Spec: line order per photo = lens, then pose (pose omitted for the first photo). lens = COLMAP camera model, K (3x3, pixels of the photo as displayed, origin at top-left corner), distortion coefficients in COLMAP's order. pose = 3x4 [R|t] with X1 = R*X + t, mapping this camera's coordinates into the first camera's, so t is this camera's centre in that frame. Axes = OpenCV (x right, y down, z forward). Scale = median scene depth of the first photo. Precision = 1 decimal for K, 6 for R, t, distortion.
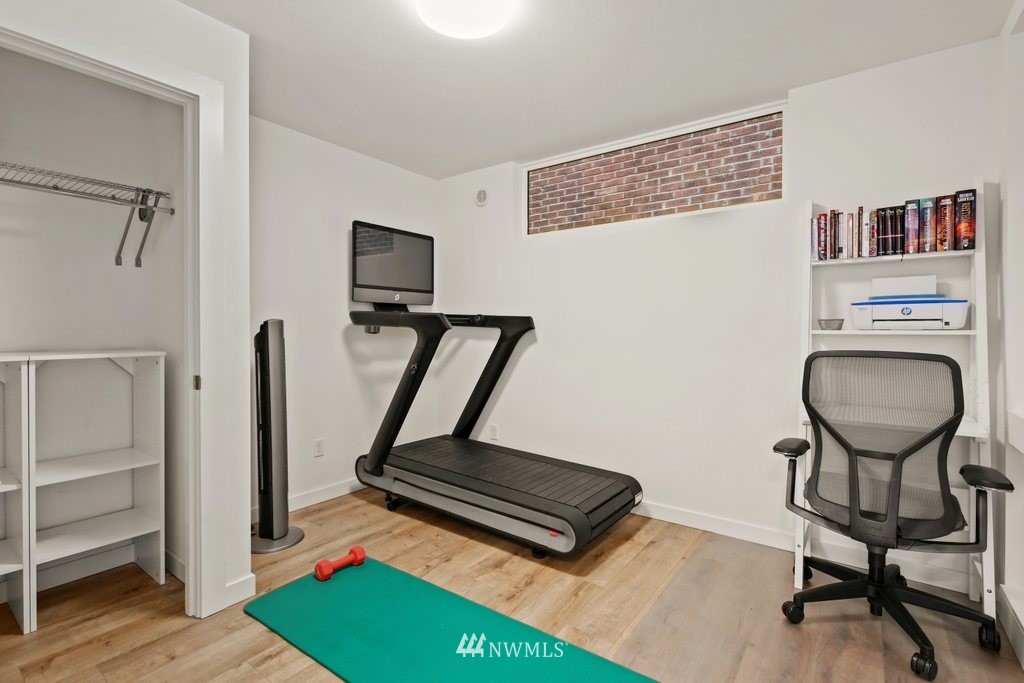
lens RADIAL K [[477.2, 0, 510.8], [0, 477.2, 334.0], [0, 0, 1]] dist [0.000503, -0.000556]
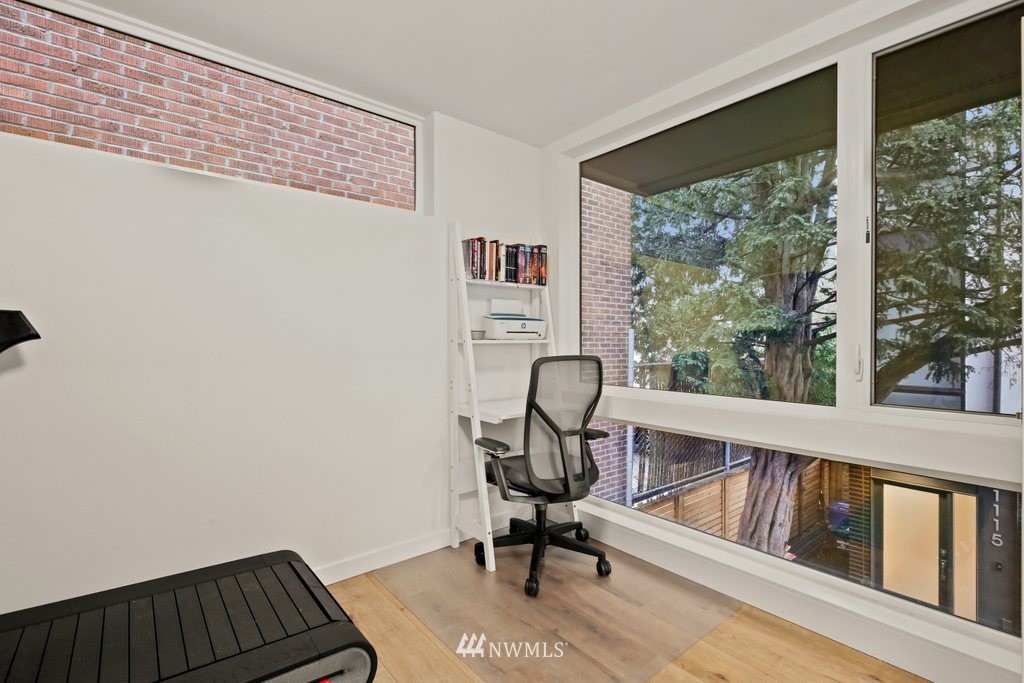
lens RADIAL K [[471.4, 0, 510.6], [0, 471.4, 346.2], [0, 0, 1]] dist [0.043318, -0.024897]
pose [[0.246095, -0.012379, 0.969167, -0.447060], [0.010519, 0.999894, 0.010100, -0.003488], [-0.969189, 0.007709, 0.246199, 0.664924]]
